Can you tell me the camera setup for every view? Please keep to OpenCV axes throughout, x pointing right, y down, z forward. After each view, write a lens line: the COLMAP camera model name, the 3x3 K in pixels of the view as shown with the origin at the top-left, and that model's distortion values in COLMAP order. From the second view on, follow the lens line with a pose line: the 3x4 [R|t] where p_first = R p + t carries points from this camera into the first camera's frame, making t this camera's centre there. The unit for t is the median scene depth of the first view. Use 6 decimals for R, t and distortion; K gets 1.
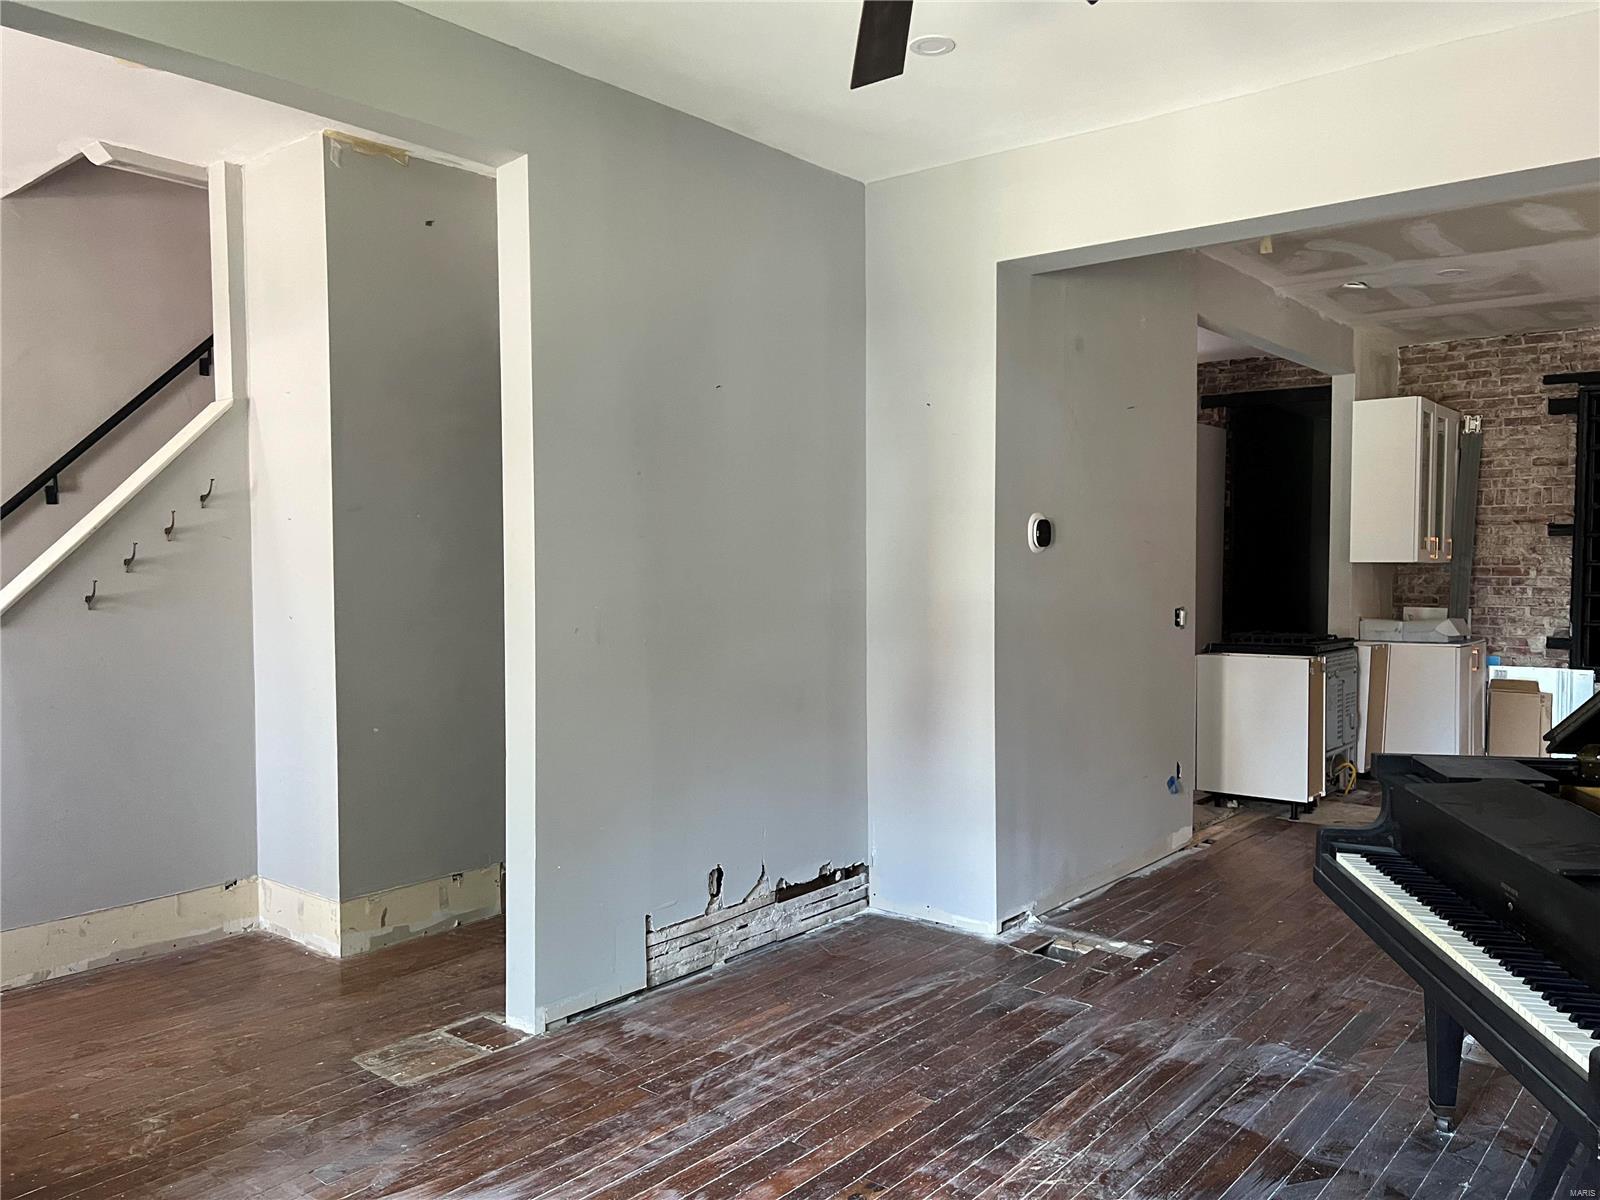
lens RADIAL K [[1196.8, 0, 792.9], [0, 1196.8, 605.6], [0, 0, 1]] dist [0.031394, -0.031906]
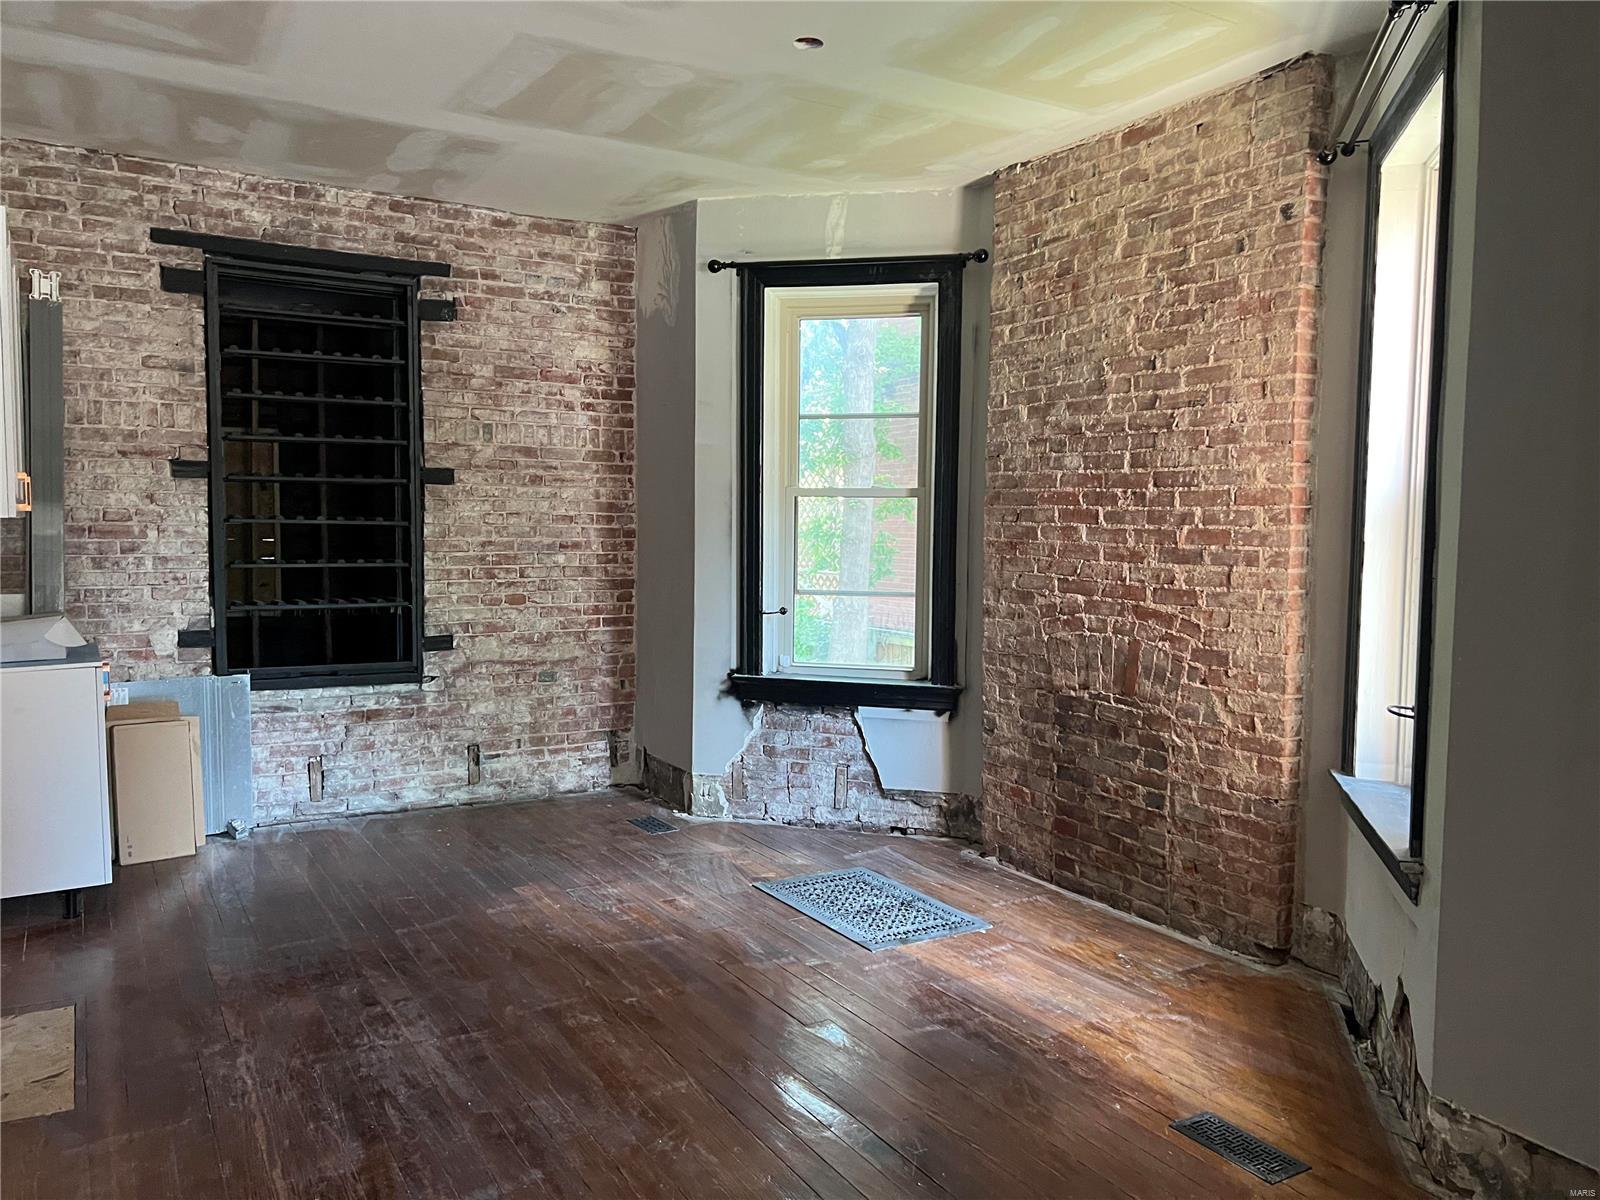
lens RADIAL K [[1196.8, 0, 798.6], [0, 1196.8, 600.8], [0, 0, 1]] dist [0.031394, -0.031906]
pose [[0.330107, -0.066287, 0.941613, 0.116585], [0.024261, 0.997798, 0.061737, -0.022912], [-0.943632, 0.002465, 0.330988, 0.460186]]
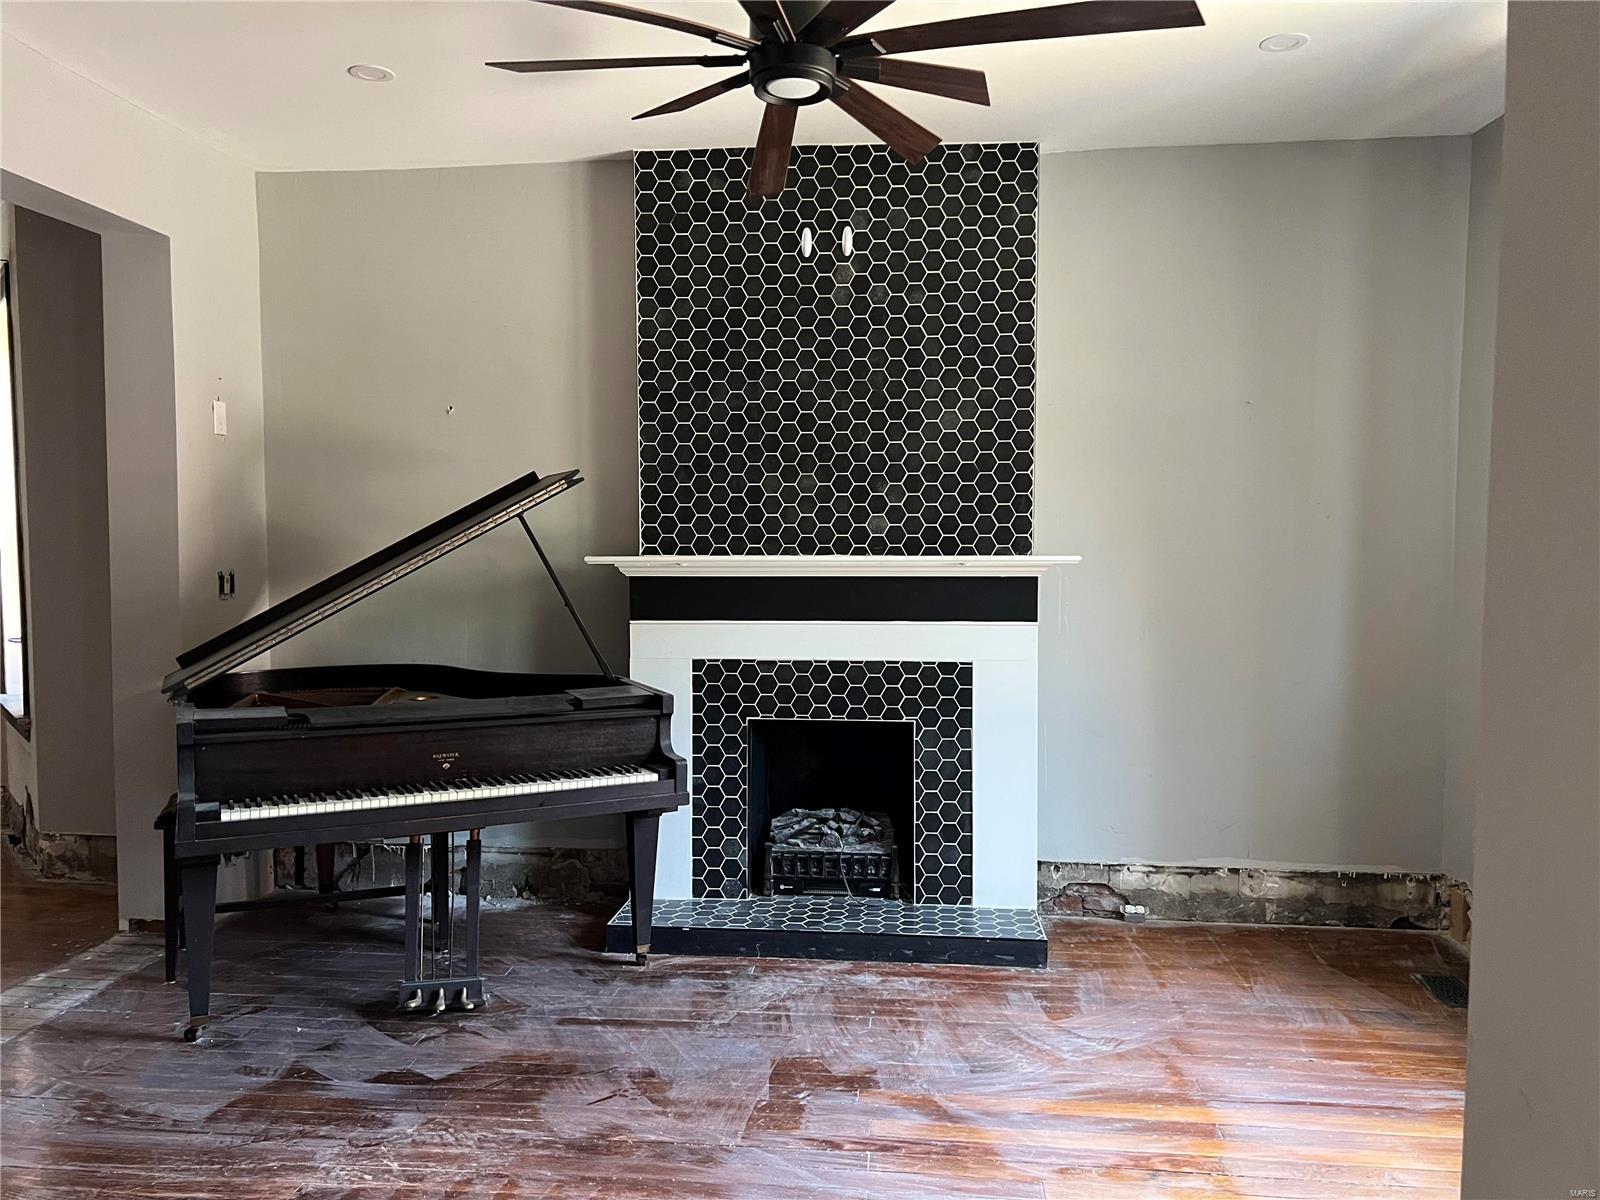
lens RADIAL K [[1196.8, 0, 797.4], [0, 1196.8, 617.0], [0, 0, 1]] dist [0.031394, -0.031906]
pose [[-0.564732, -0.058897, 0.823170, -0.264953], [0.034715, 0.994872, 0.094999, -0.021250], [-0.824544, 0.082225, -0.559791, 0.422777]]
